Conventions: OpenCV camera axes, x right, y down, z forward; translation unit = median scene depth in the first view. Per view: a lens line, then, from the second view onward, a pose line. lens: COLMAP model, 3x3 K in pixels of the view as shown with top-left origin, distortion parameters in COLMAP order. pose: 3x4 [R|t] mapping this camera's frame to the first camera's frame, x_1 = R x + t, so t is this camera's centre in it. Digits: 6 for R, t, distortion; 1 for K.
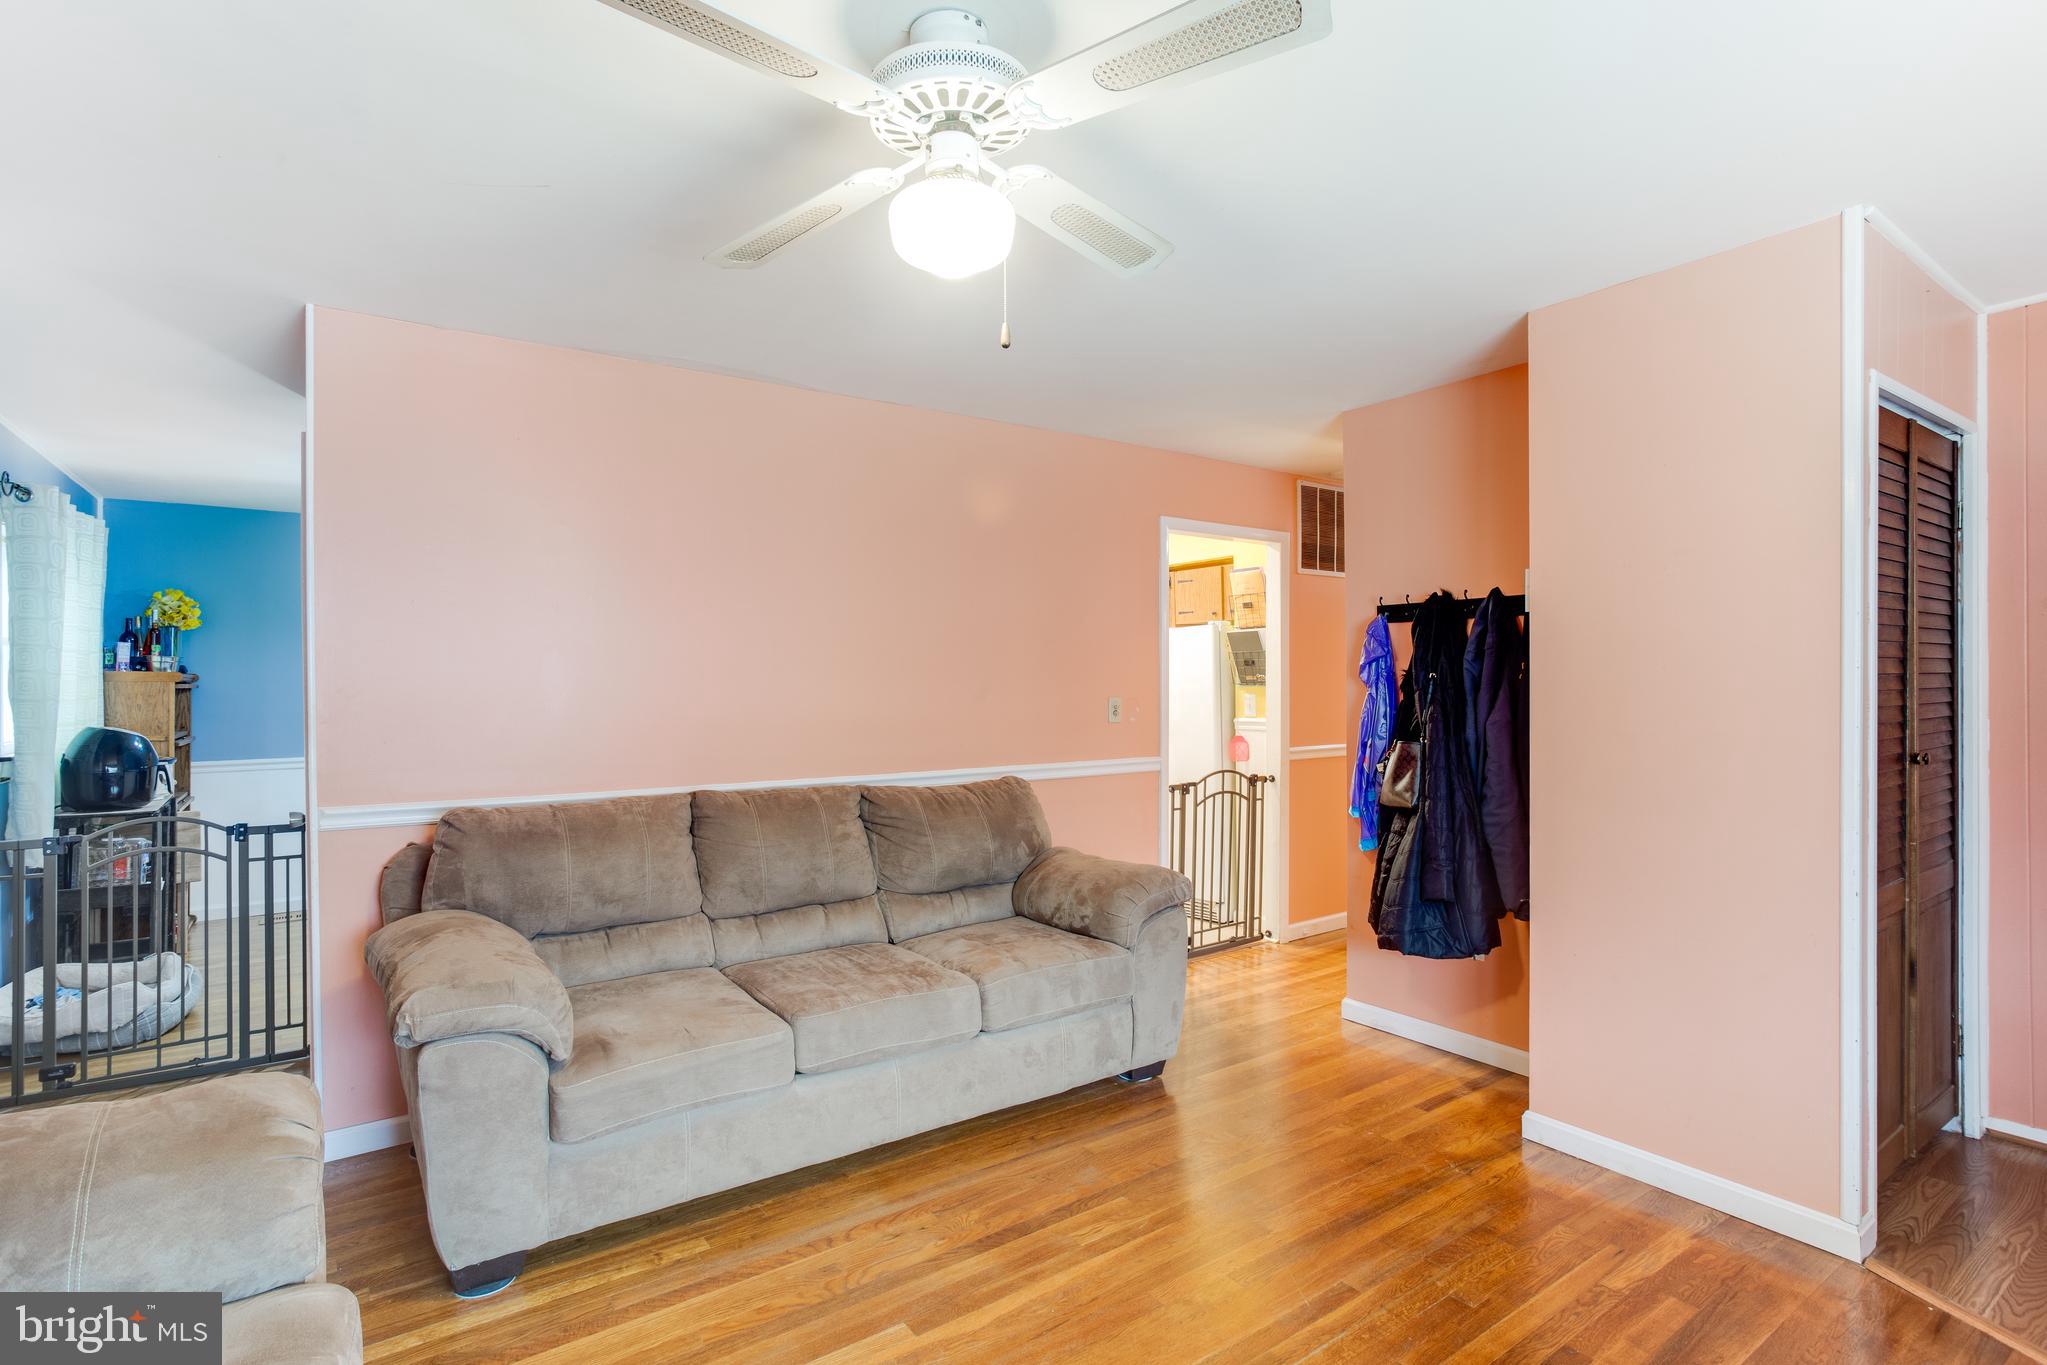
lens RADIAL K [[983.2, 0, 984.3], [0, 983.2, 670.1], [0, 0, 1]] dist [-0.043242, 0.020588]
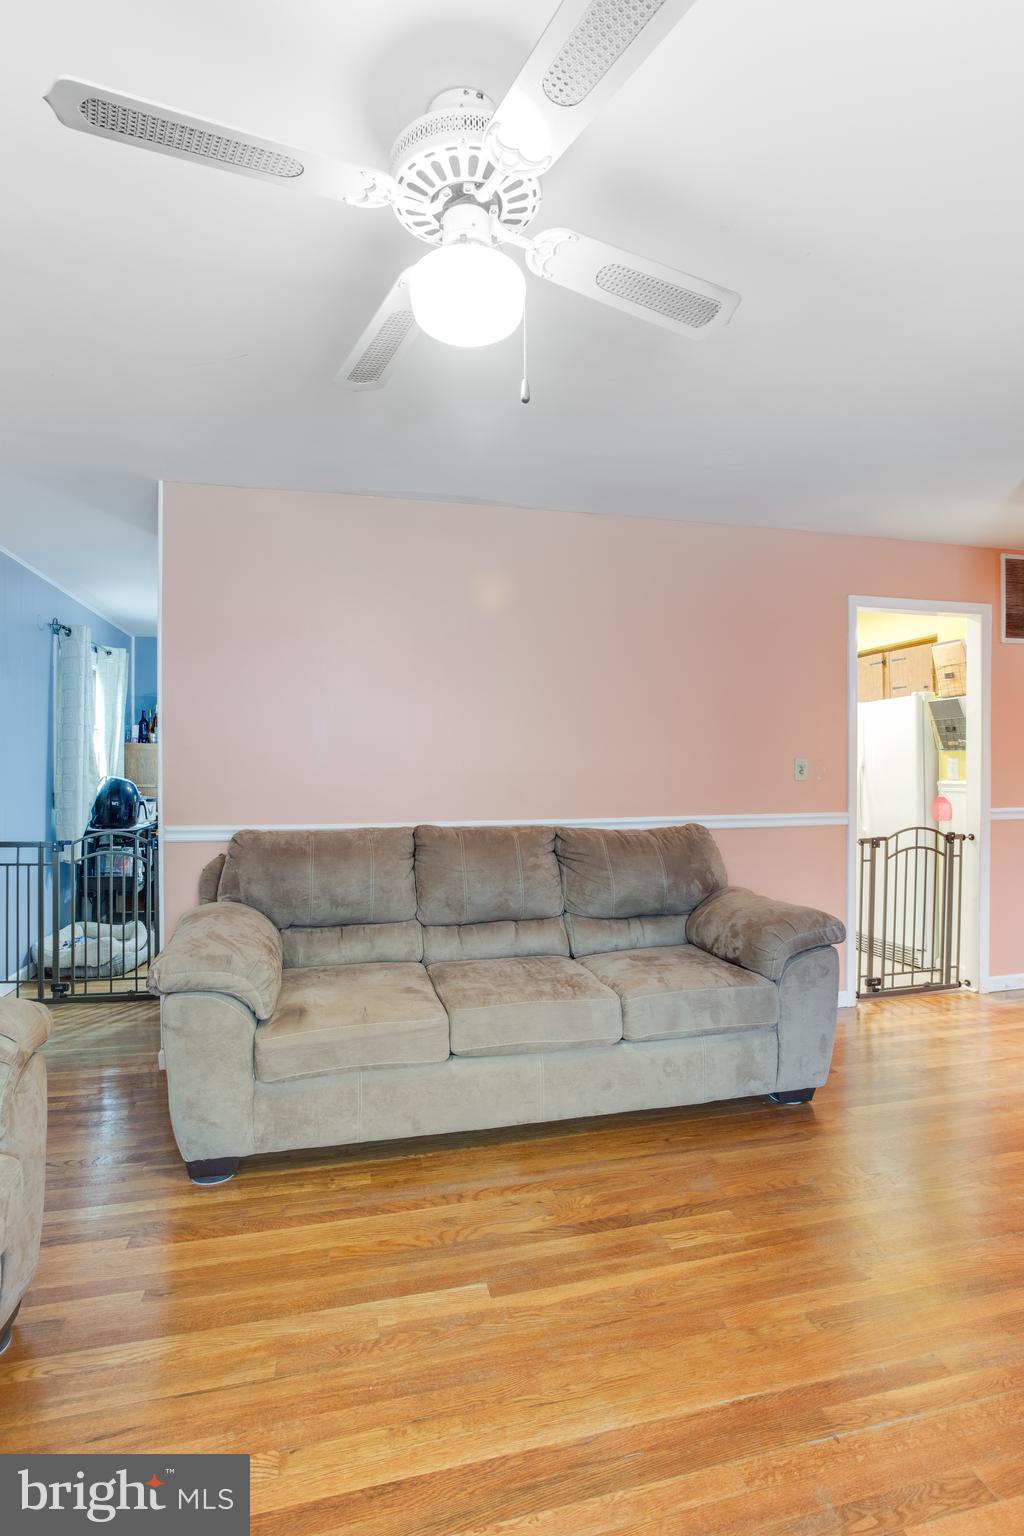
lens RADIAL K [[737.7, 0, 501.4], [0, 737.7, 758.4], [0, 0, 1]] dist [-0.043242, 0.020588]
pose [[0.935022, -0.000306, -0.354590, 0.162766], [0.002981, 0.999971, 0.006997, 0.031164], [0.354577, -0.007599, 0.934996, 0.140352]]
